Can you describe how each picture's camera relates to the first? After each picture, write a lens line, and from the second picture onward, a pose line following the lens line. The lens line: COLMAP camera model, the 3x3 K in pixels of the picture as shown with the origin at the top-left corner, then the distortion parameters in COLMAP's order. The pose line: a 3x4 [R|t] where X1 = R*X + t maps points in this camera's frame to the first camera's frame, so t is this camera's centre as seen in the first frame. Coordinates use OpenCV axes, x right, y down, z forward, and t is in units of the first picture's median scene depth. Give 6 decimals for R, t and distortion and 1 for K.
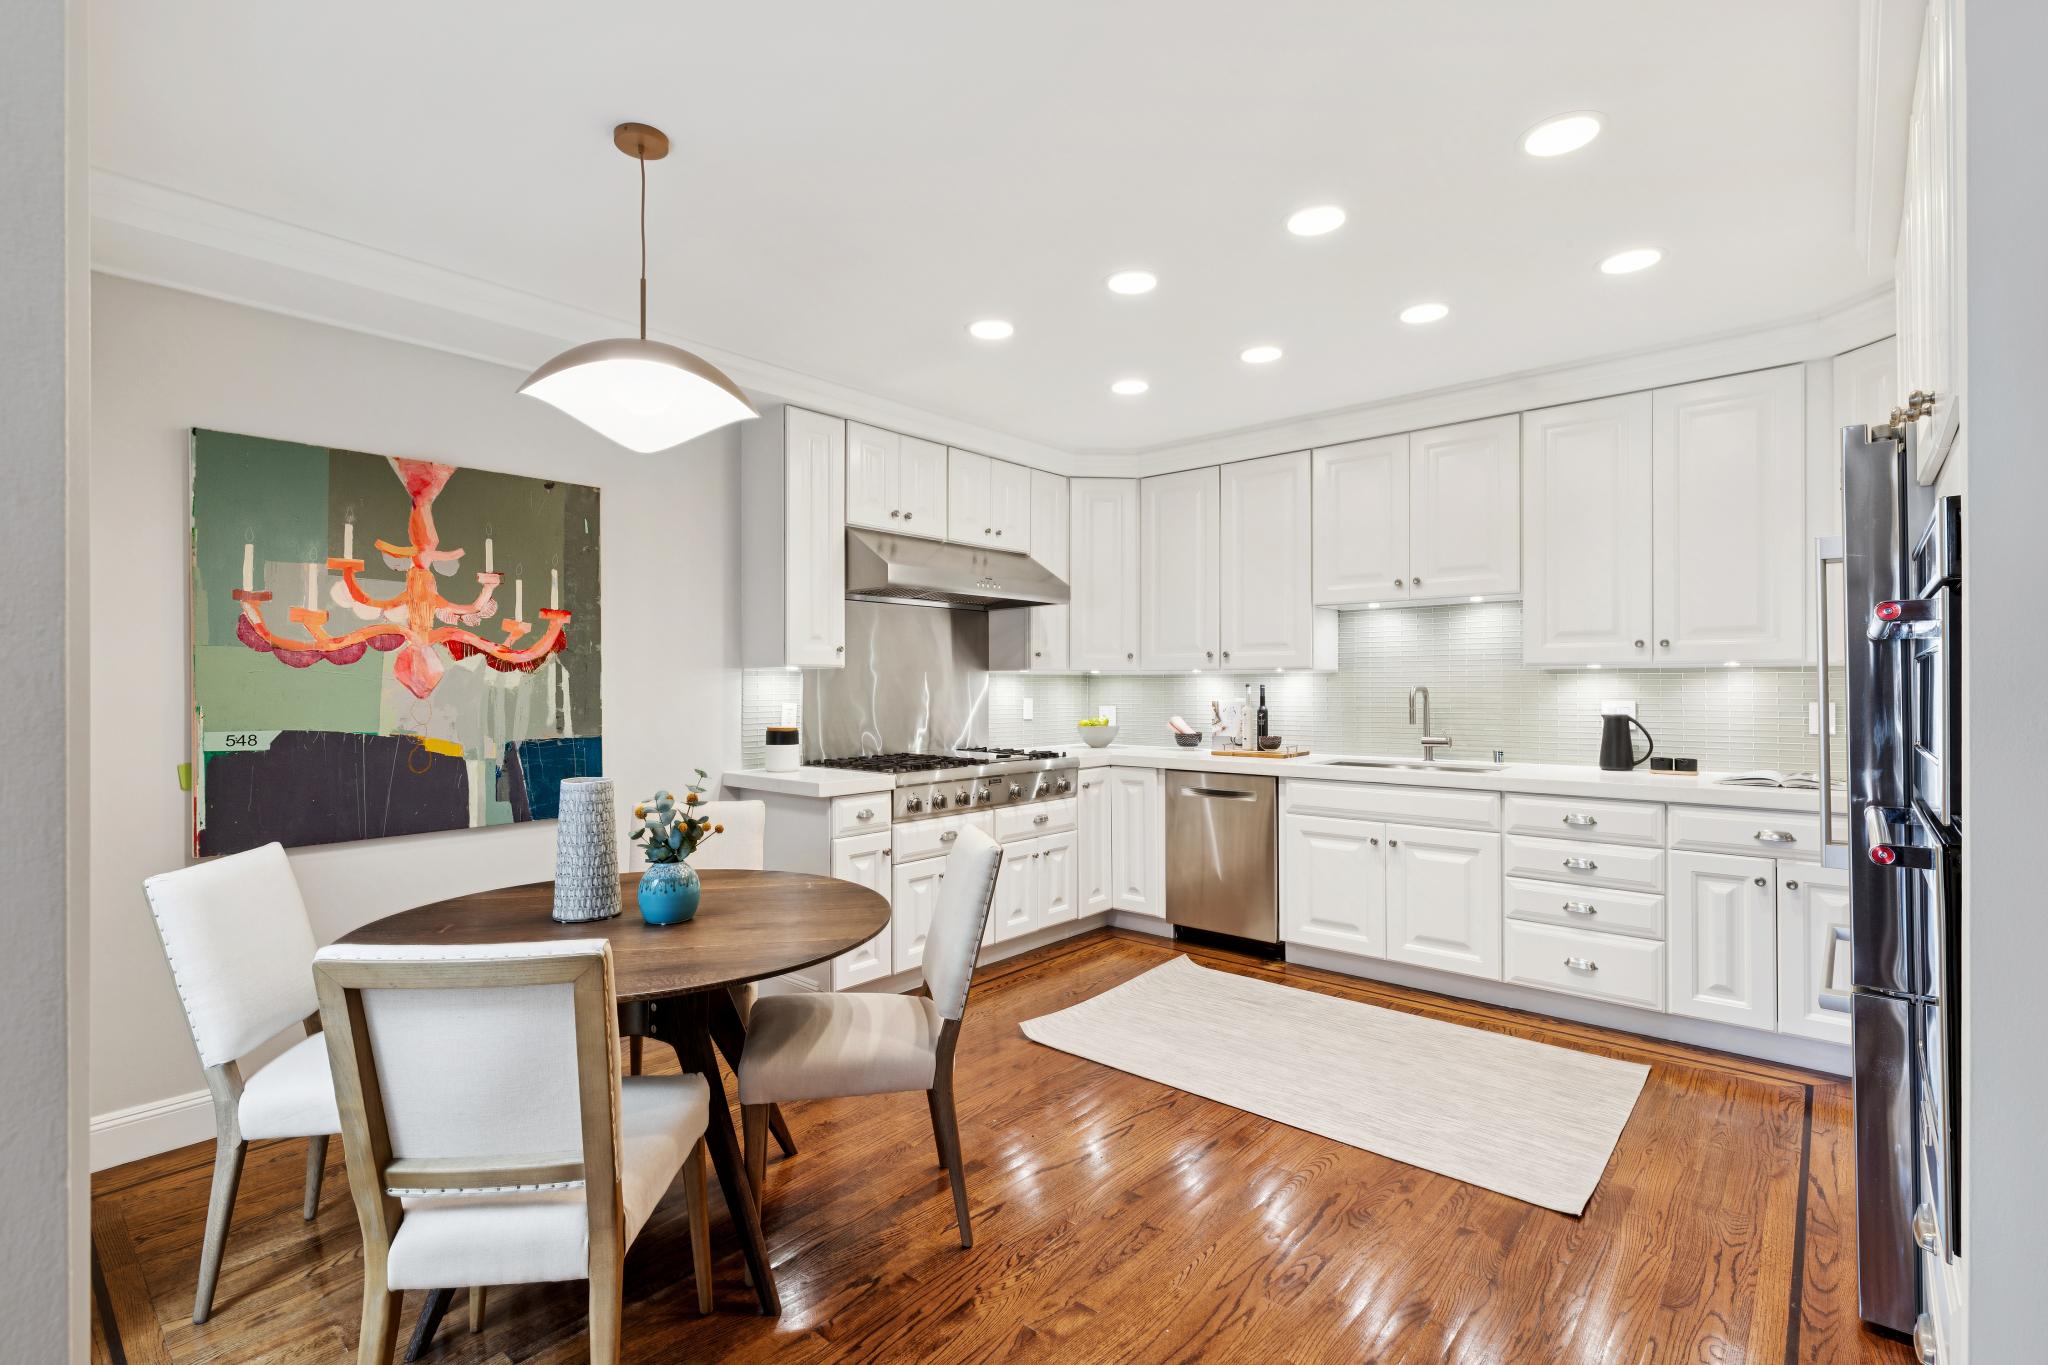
lens RADIAL K [[962.6, 0, 1022.2], [0, 962.6, 680.2], [0, 0, 1]] dist [0.004468, 0.000770]
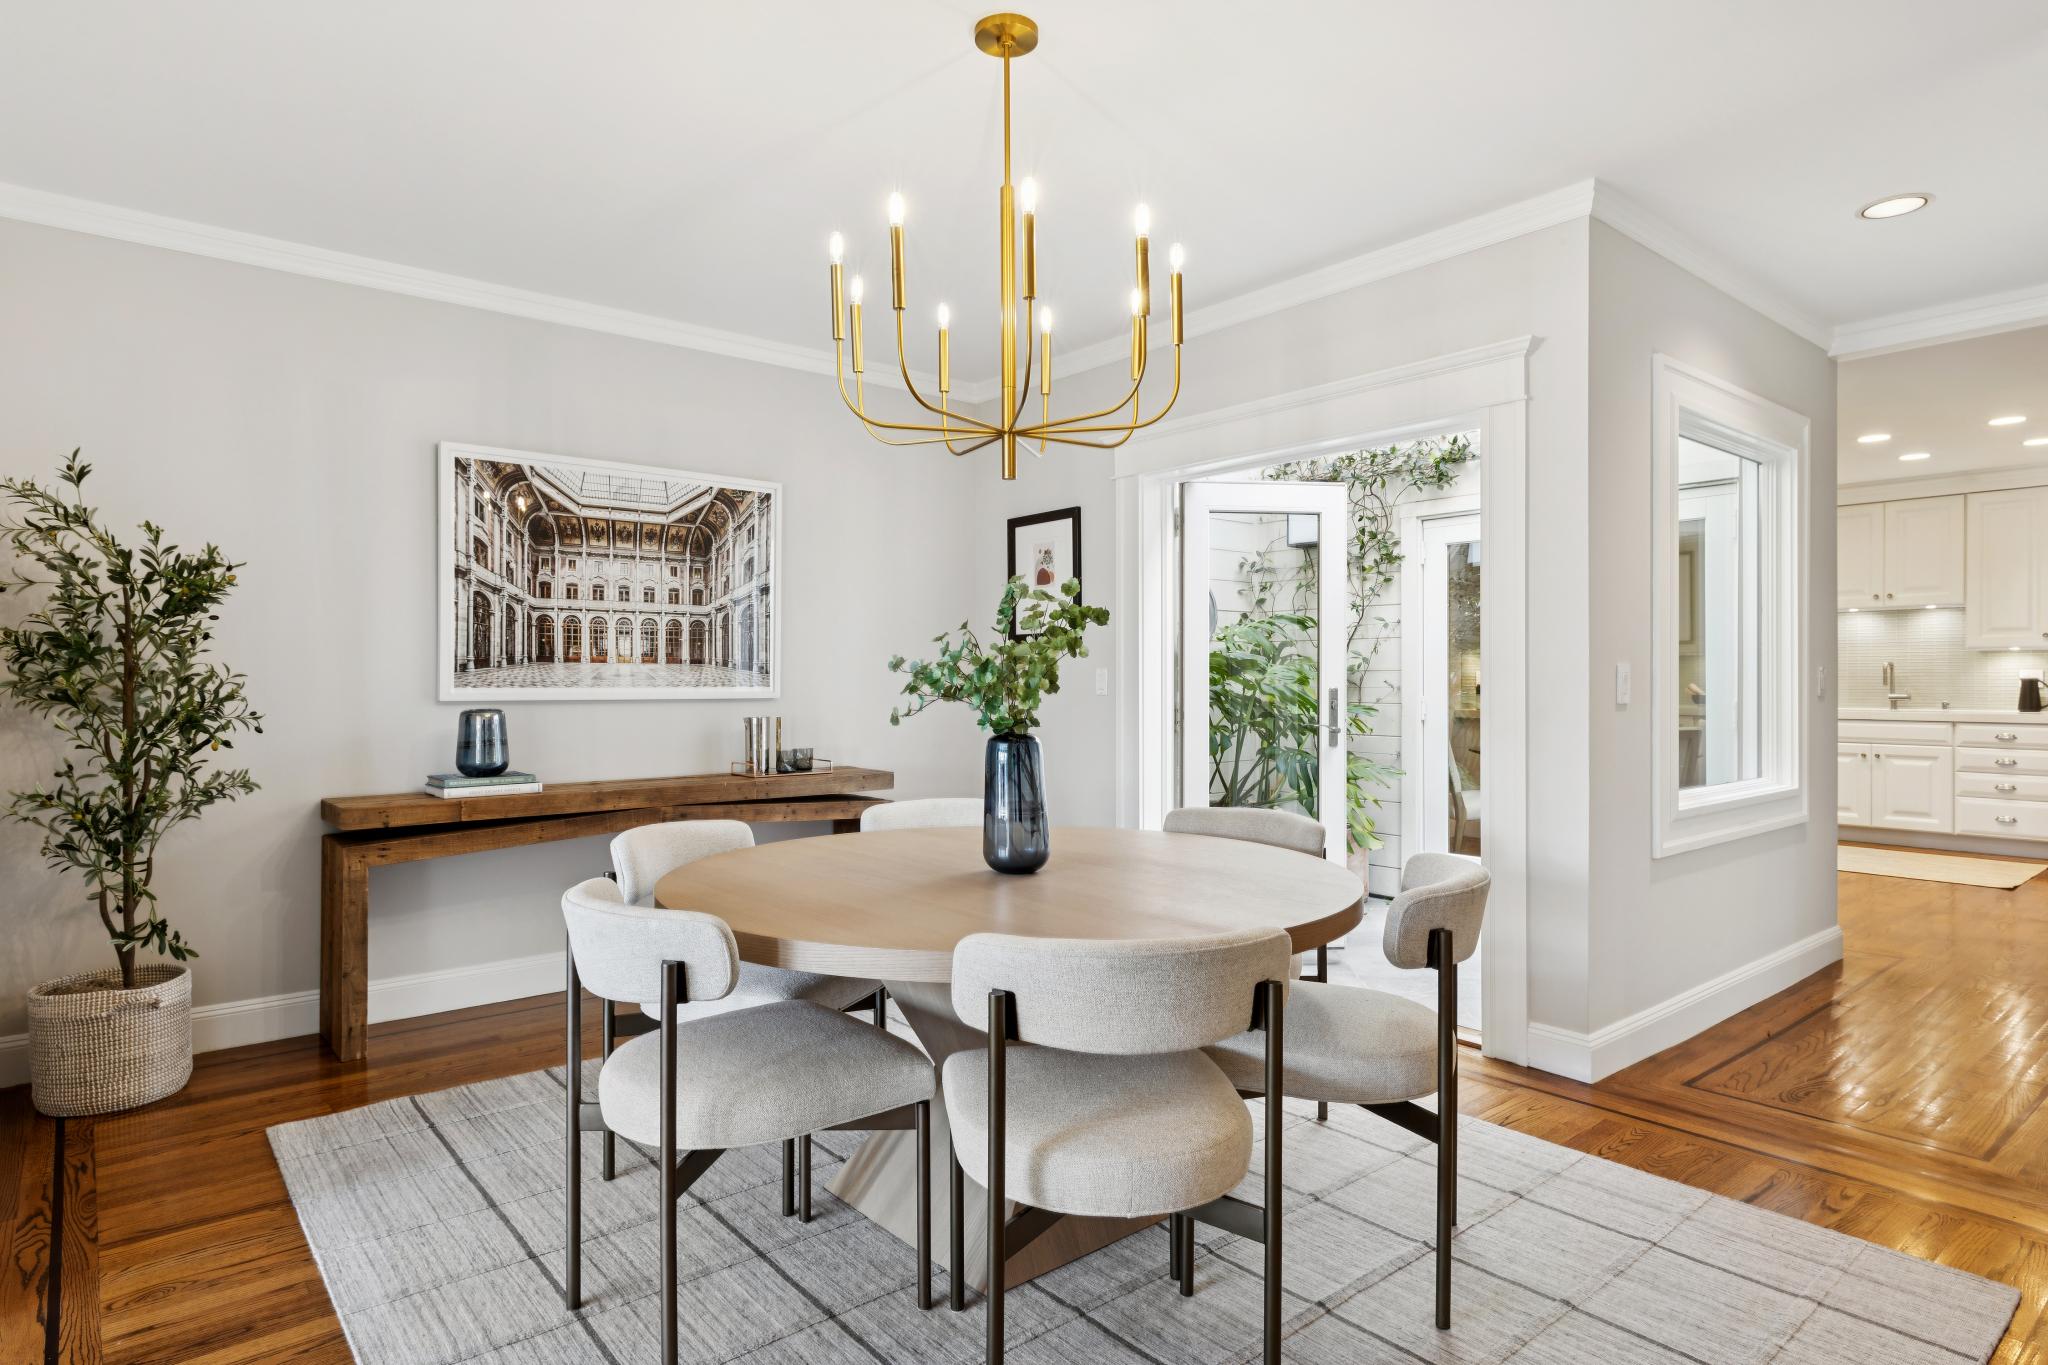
lens RADIAL K [[1149.9, 0, 1030.7], [0, 1149.9, 681.9], [0, 0, 1]] dist [0.001482, -0.000781]
pose [[0.987035, 0.004094, -0.160453, -0.747834], [-0.002940, 0.999968, 0.007427, 0.032609], [0.160479, -0.006859, 0.987015, -1.205458]]
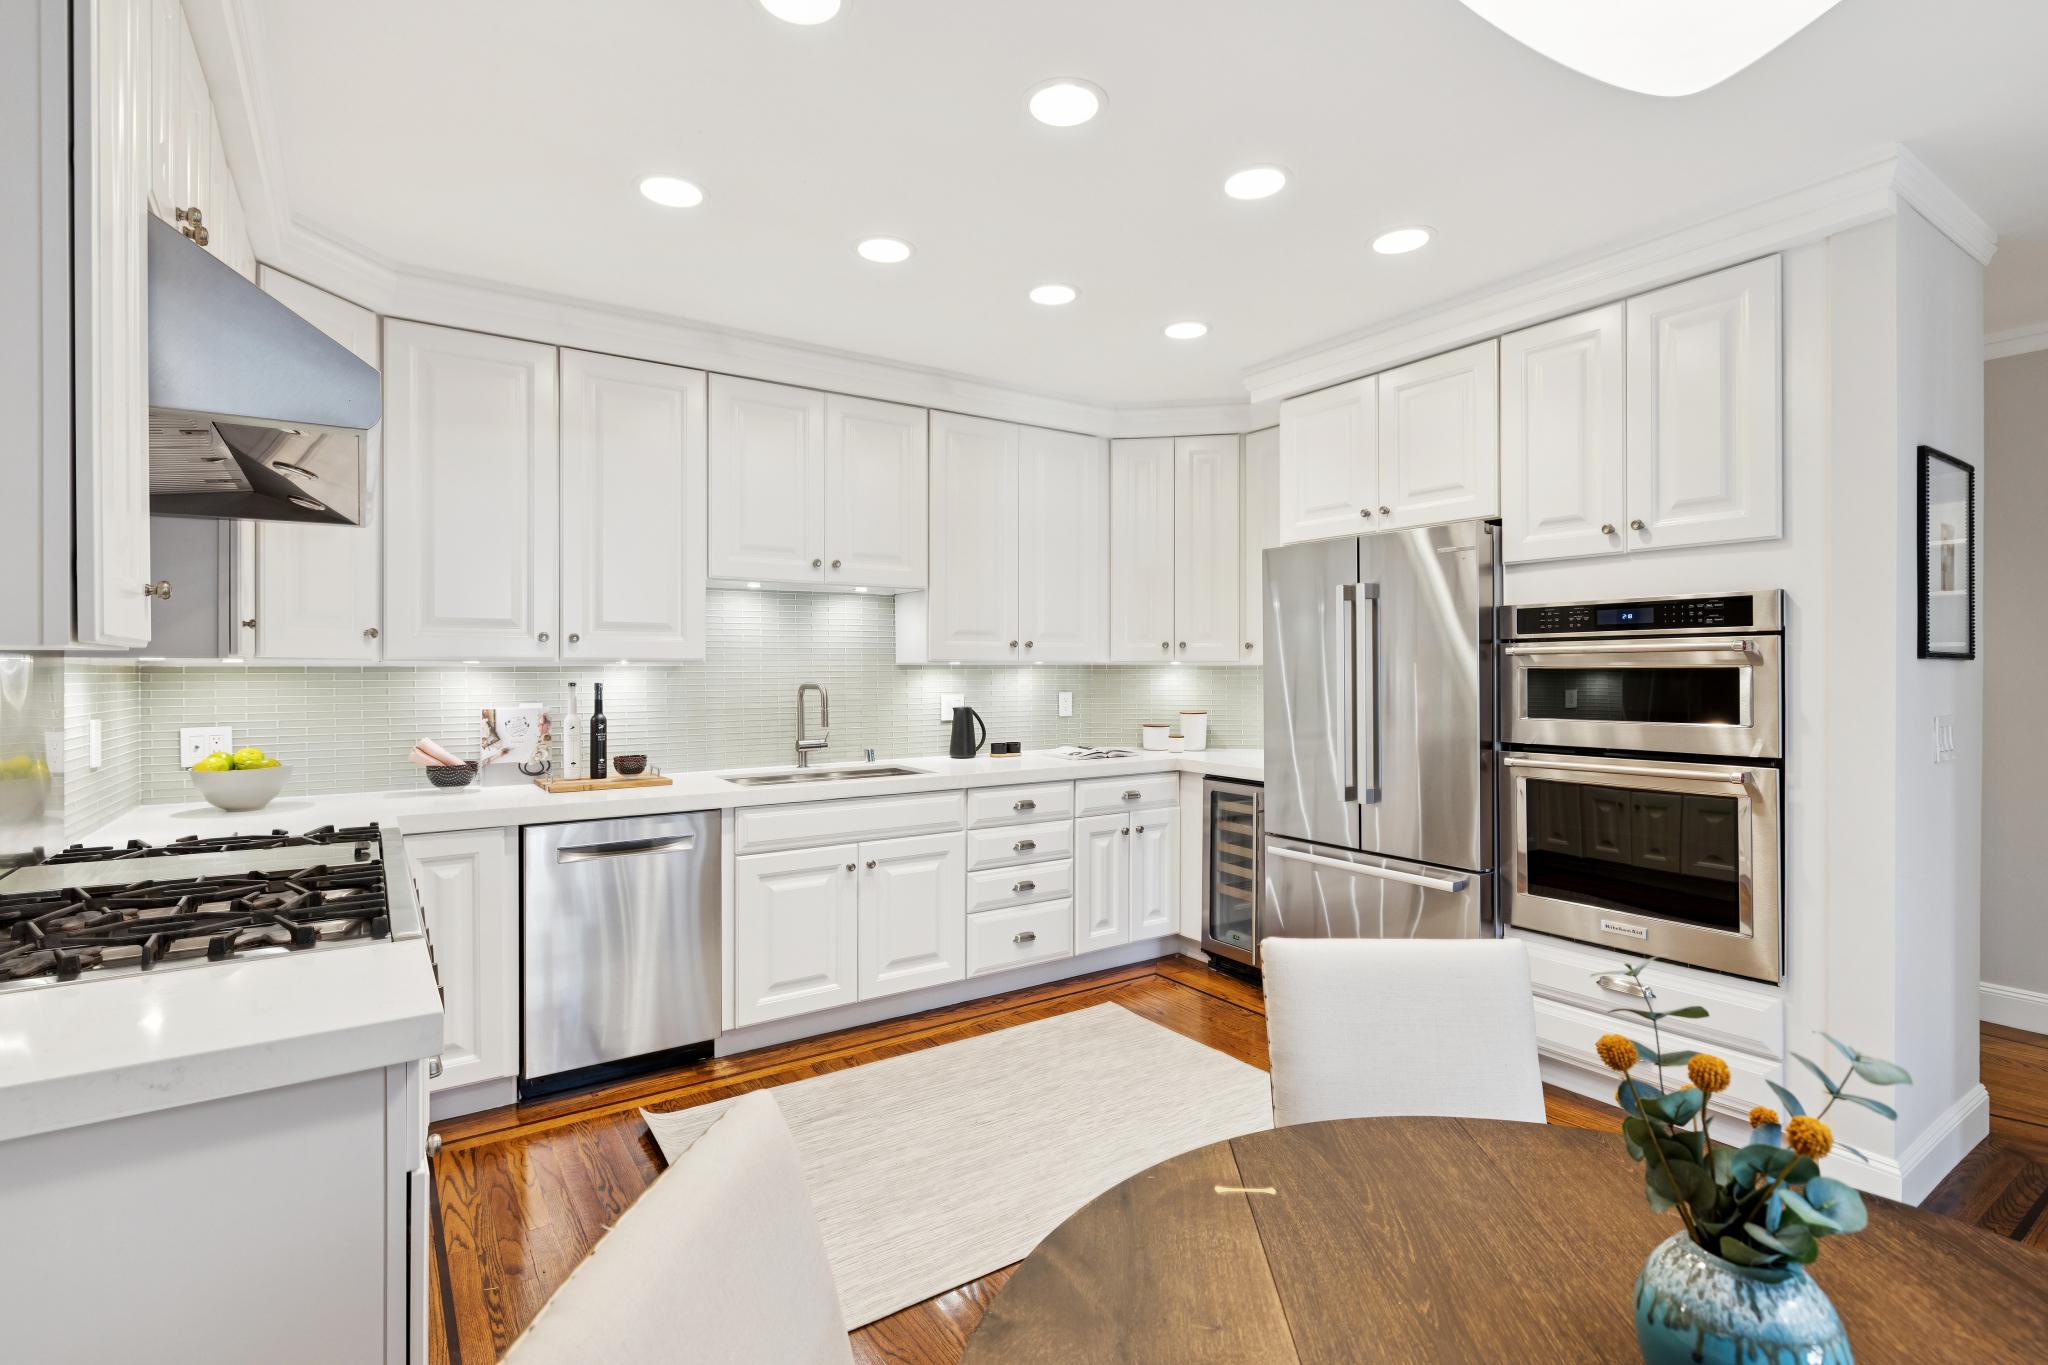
lens RADIAL K [[962.6, 0, 1028.7], [0, 962.6, 668.6], [0, 0, 1]] dist [0.004468, 0.000770]
pose [[0.247085, 0.002303, 0.968991, -0.430444], [-0.003912, 0.999991, -0.001379, -0.007222], [-0.968986, -0.003450, 0.247092, 0.657905]]
